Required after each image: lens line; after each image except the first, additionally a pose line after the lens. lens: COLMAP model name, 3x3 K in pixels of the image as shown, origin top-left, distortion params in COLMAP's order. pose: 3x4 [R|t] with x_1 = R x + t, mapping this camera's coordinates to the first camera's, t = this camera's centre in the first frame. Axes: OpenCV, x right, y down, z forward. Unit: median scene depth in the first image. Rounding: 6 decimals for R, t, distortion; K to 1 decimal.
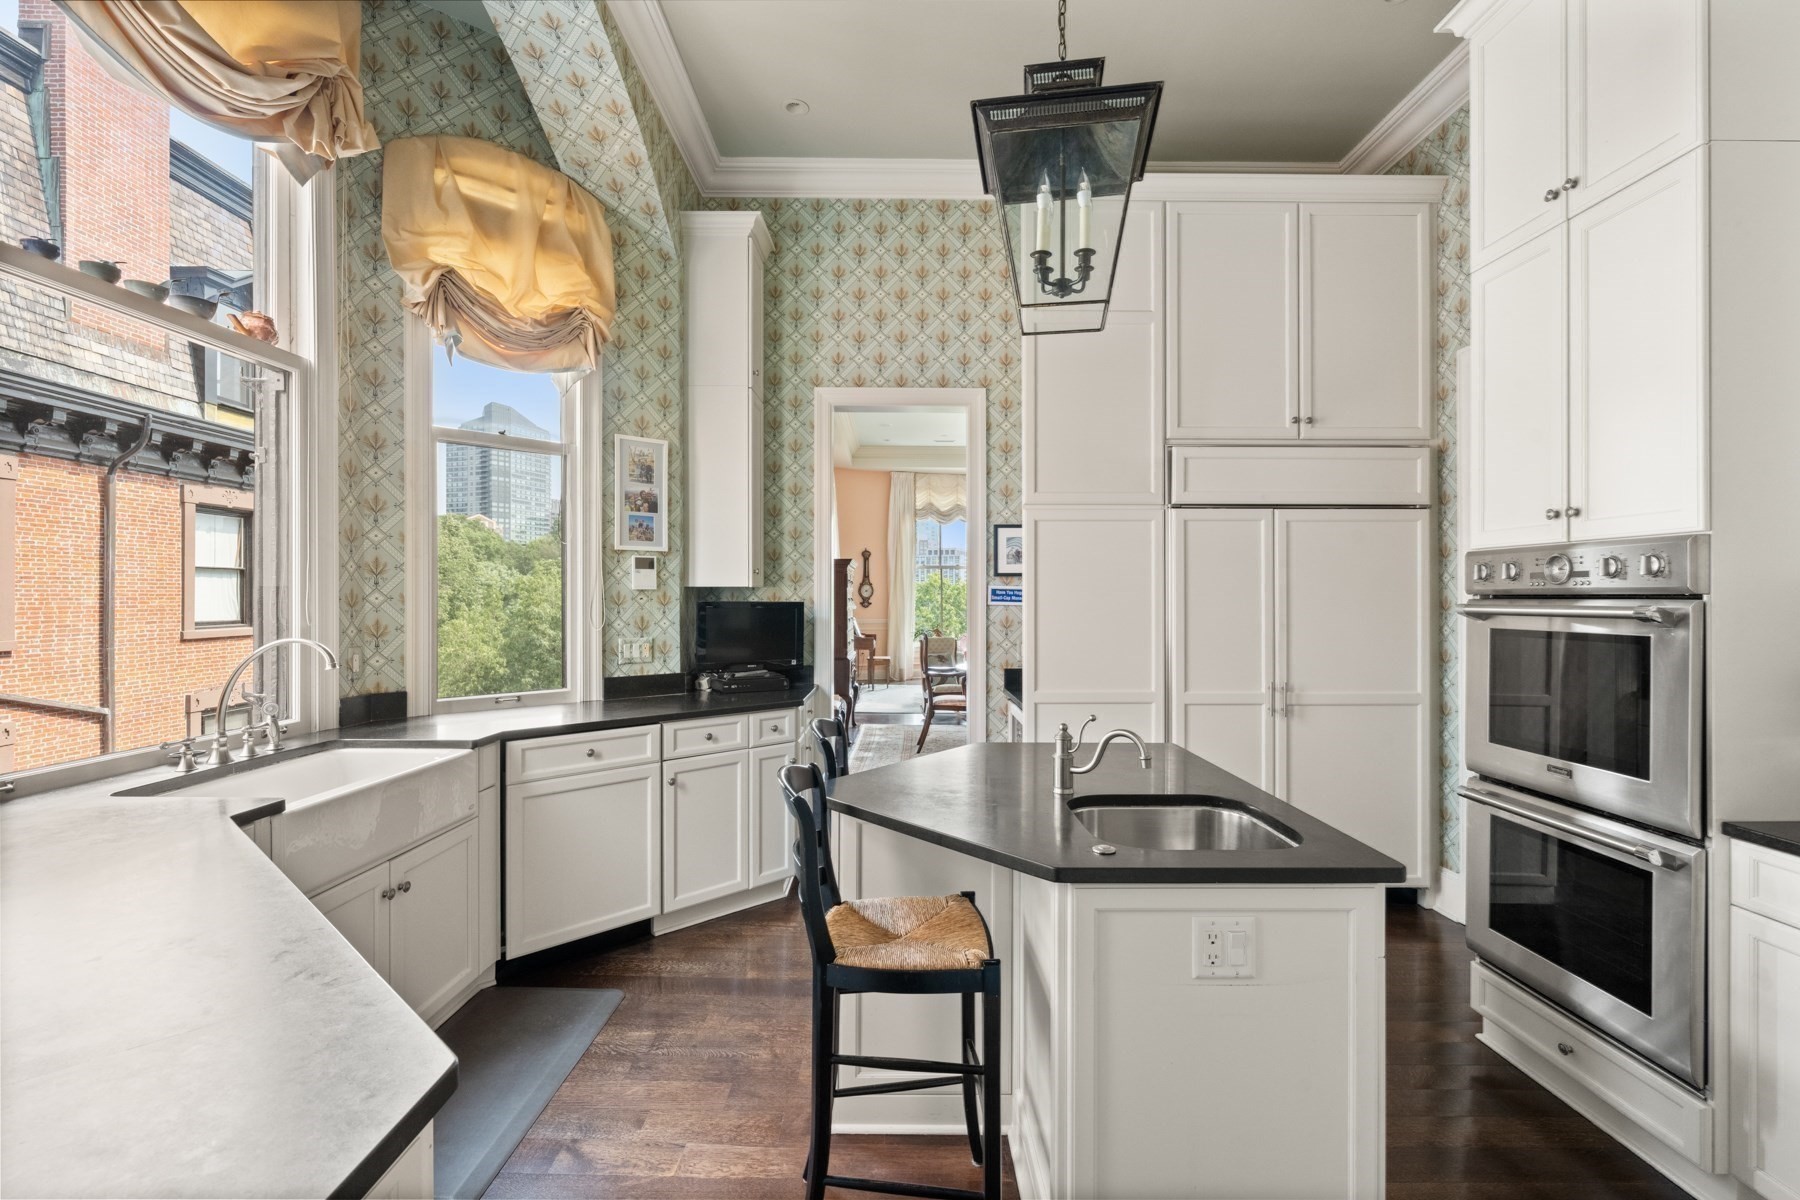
lens RADIAL K [[810.9, 0, 900.0], [0, 810.9, 600.0], [0, 0, 1]] dist [-0.000827, 0.000859]
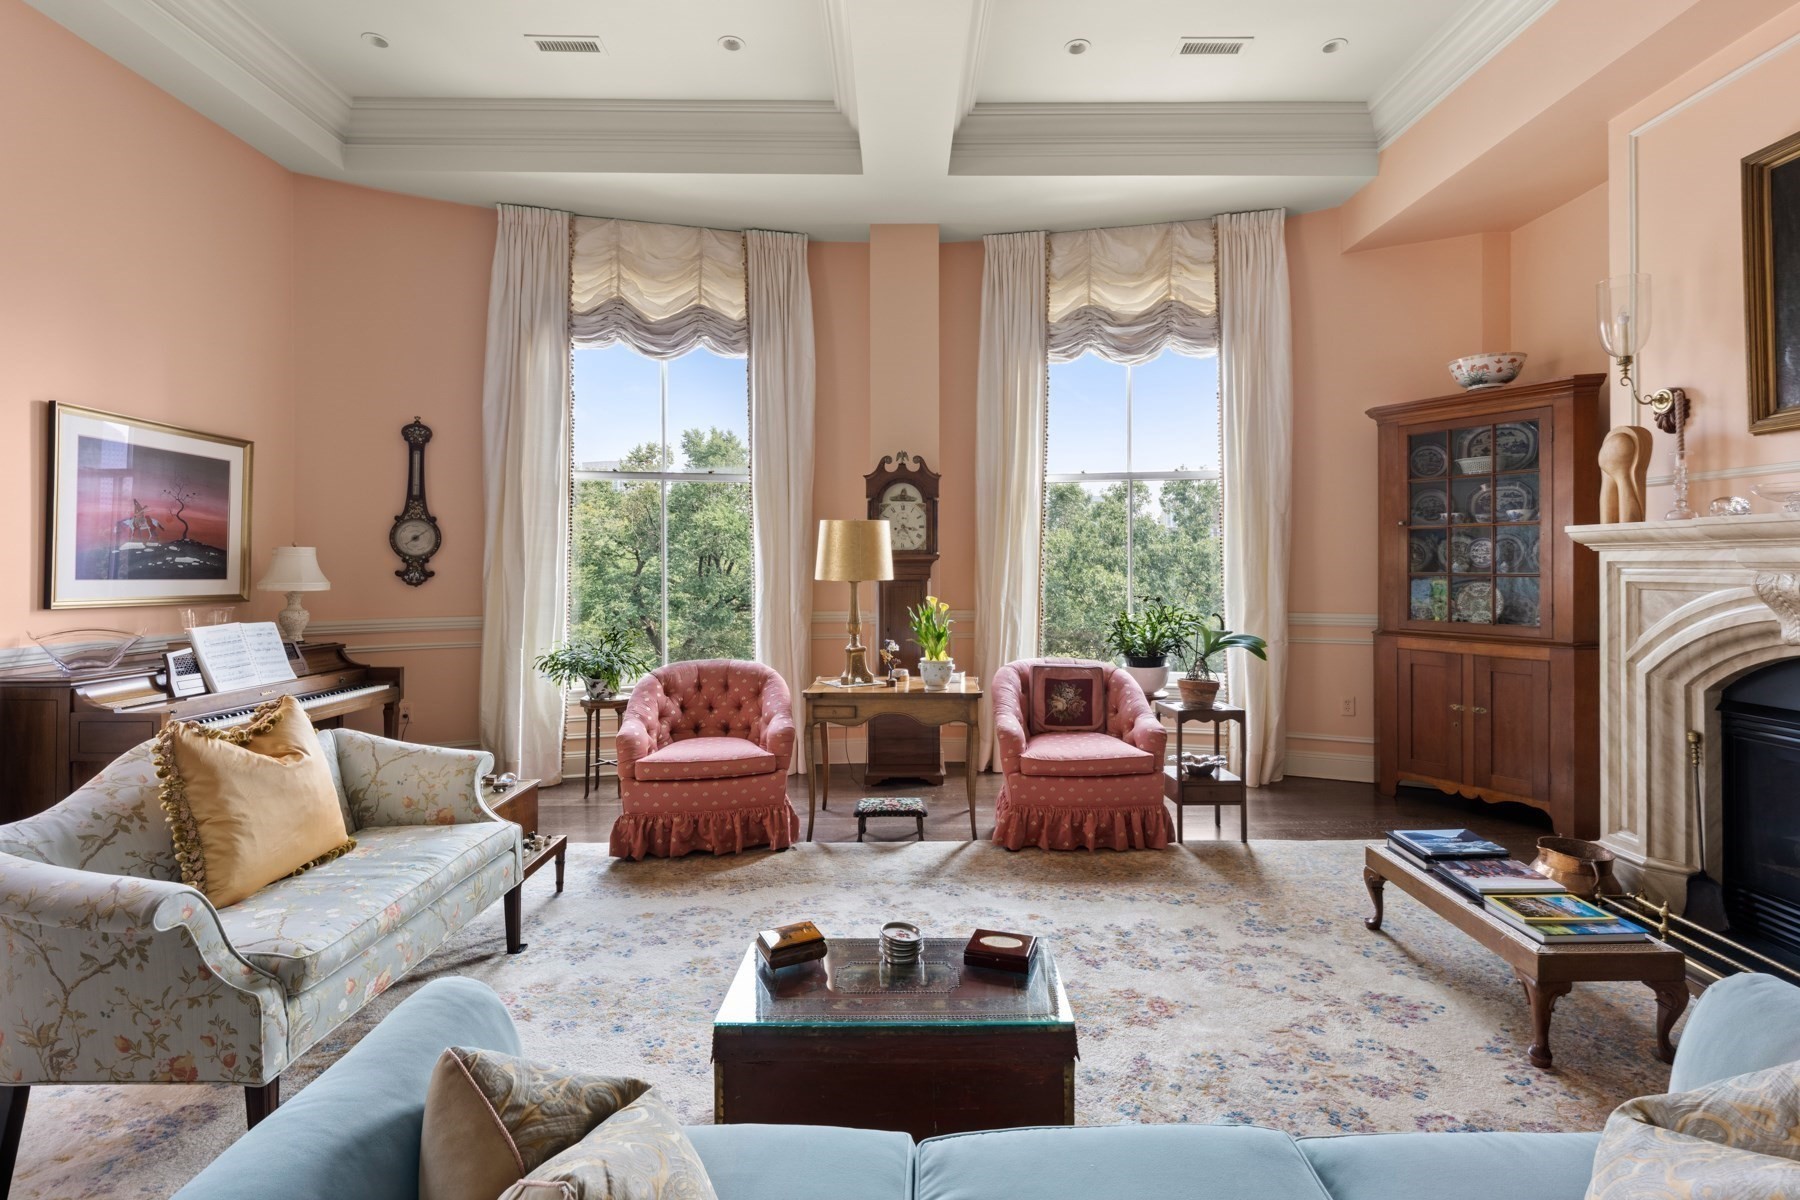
lens RADIAL K [[815.3, 0, 913.9], [0, 815.3, 564.3], [0, 0, 1]] dist [-0.003339, -0.000459]
pose [[0.999944, -0.001174, 0.010489, 0.168793], [0.001435, 0.999689, -0.024916, 0.009256], [-0.010457, 0.024930, 0.999635, 0.643380]]
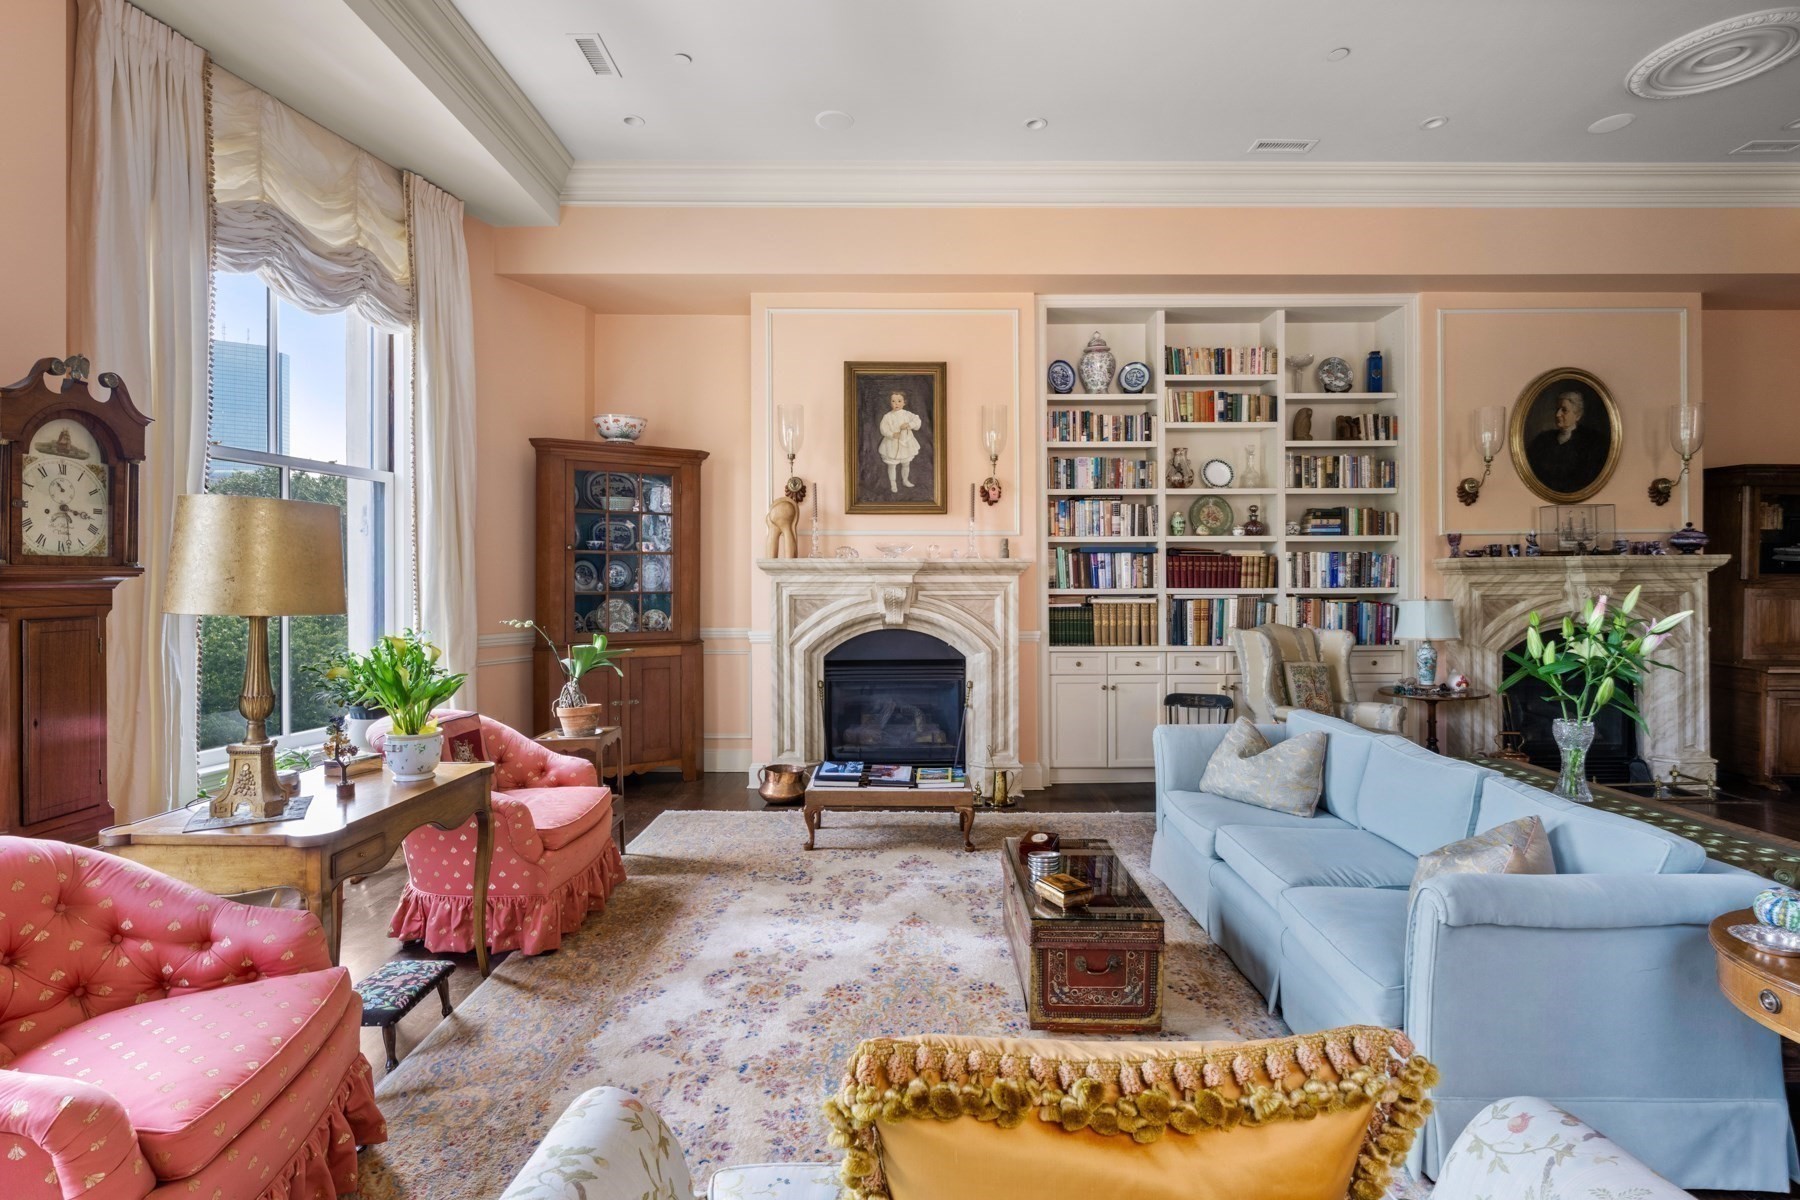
lens RADIAL K [[864.9, 0, 905.4], [0, 864.9, 579.6], [0, 0, 1]] dist [-0.000875, 0.000009]
pose [[-0.007543, 0.004163, 0.999963, -0.021829], [0.026728, 0.999635, -0.003960, 0.004675], [-0.999614, 0.026697, -0.007652, 0.824667]]
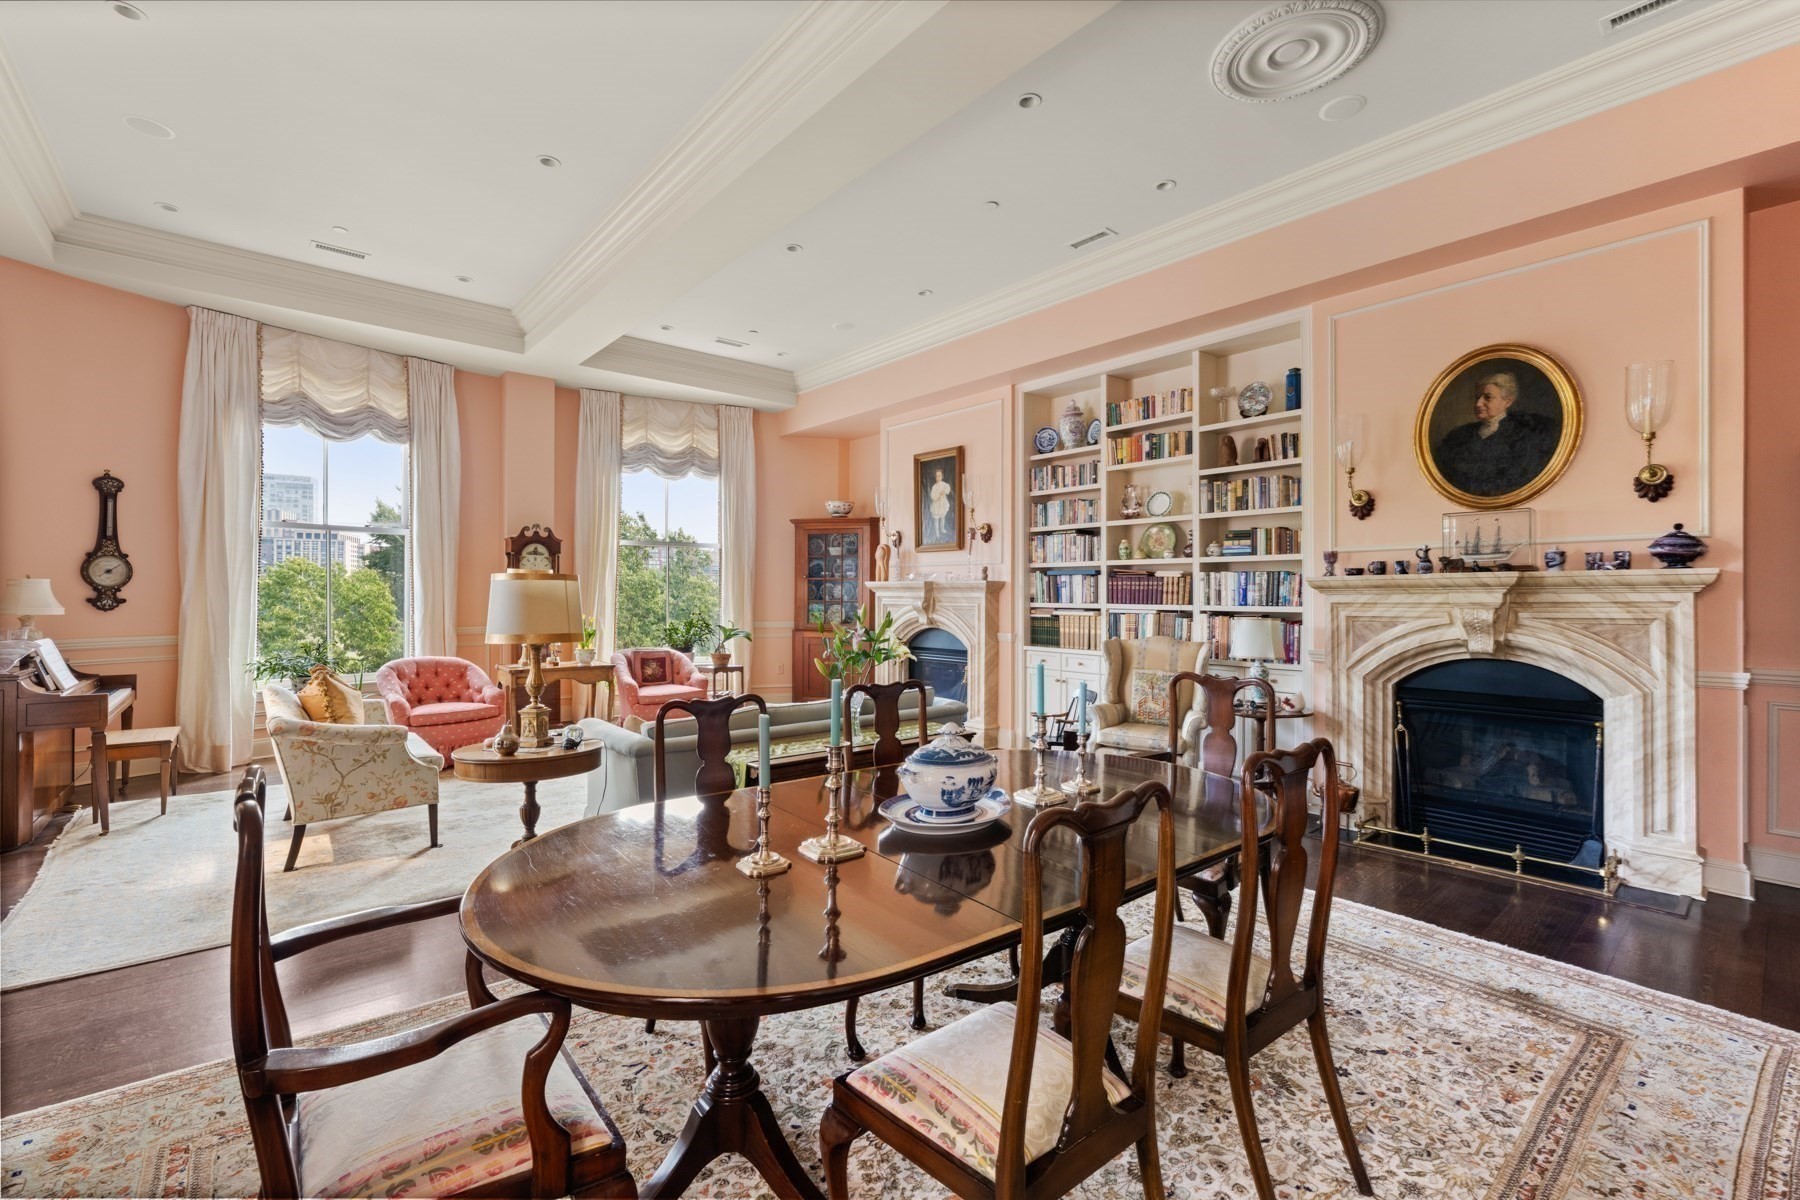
lens RADIAL K [[771.5, 0, 906.1], [0, 771.5, 596.3], [0, 0, 1]] dist [-0.000067, -0.000139]
pose [[0.760128, 0.002954, 0.649767, 0.013338], [0.009690, 0.999827, -0.015882, 0.012327], [-0.649702, 0.018369, 0.759967, 0.423811]]
